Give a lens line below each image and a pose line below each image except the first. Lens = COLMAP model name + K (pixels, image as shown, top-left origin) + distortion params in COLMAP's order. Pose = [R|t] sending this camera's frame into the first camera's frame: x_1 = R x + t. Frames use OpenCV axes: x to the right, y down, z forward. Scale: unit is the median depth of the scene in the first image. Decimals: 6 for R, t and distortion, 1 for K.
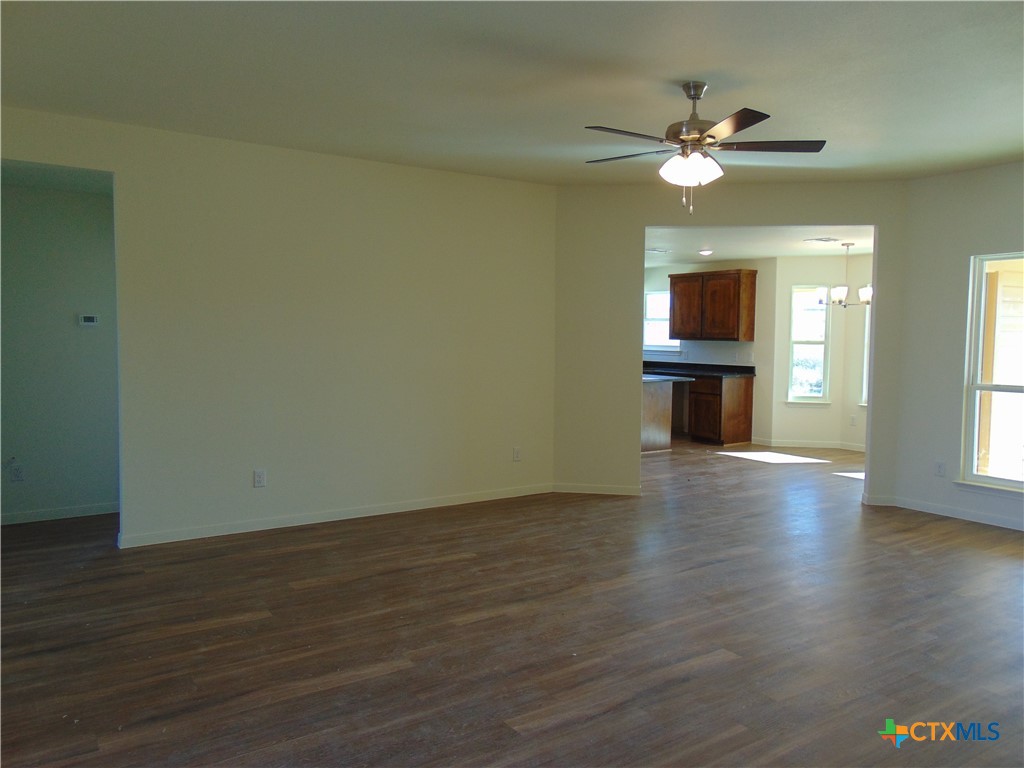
lens RADIAL K [[767.7, 0, 515.8], [0, 767.7, 373.1], [0, 0, 1]] dist [-0.027081, 0.064652]
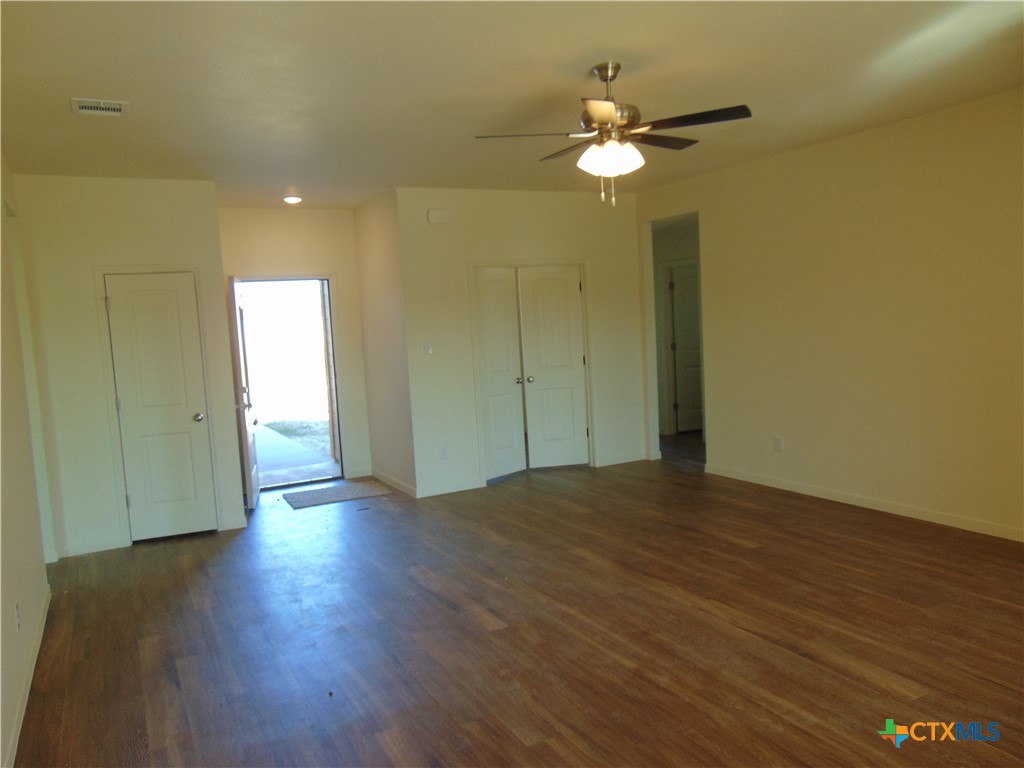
lens RADIAL K [[767.7, 0, 508.8], [0, 767.7, 382.4], [0, 0, 1]] dist [-0.027081, 0.064652]
pose [[-0.104770, 0.081479, -0.991153, 1.124052], [0.002894, 0.996659, 0.081625, -0.068838], [0.994492, 0.005684, -0.104656, 0.934113]]
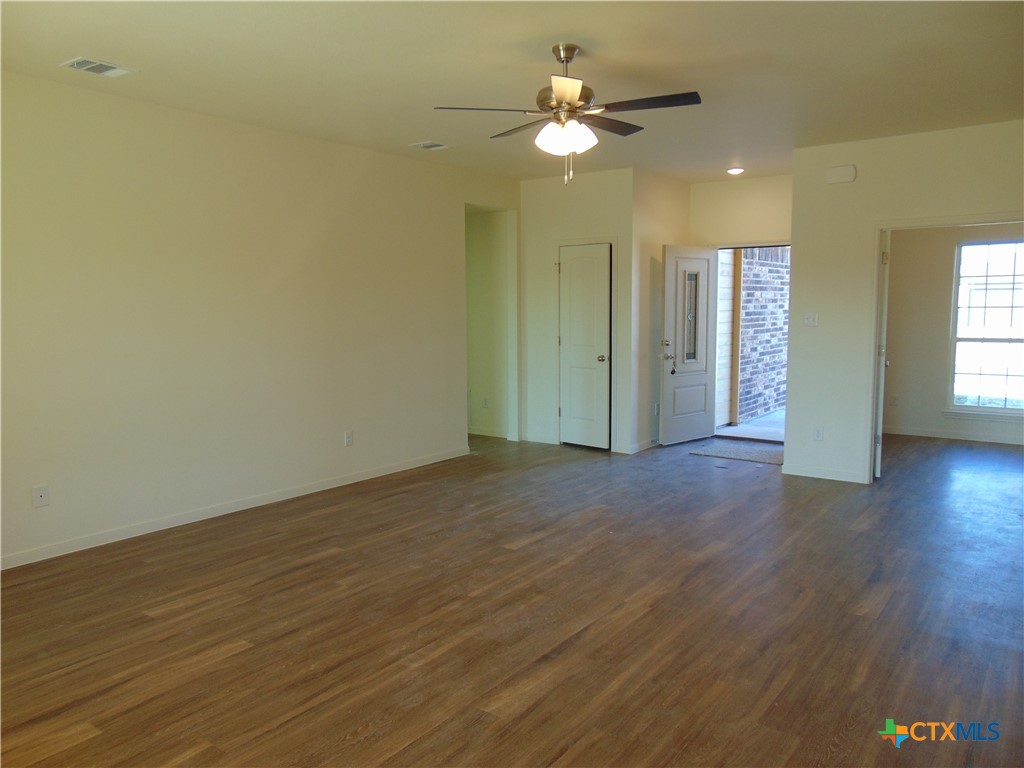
lens RADIAL K [[767.7, 0, 508.6], [0, 767.7, 382.8], [0, 0, 1]] dist [-0.027081, 0.064652]
pose [[-0.944964, 0.030168, -0.325781, 0.587548], [-0.020277, 0.988426, 0.150344, -0.100962], [0.326545, 0.148676, -0.933415, 1.829407]]
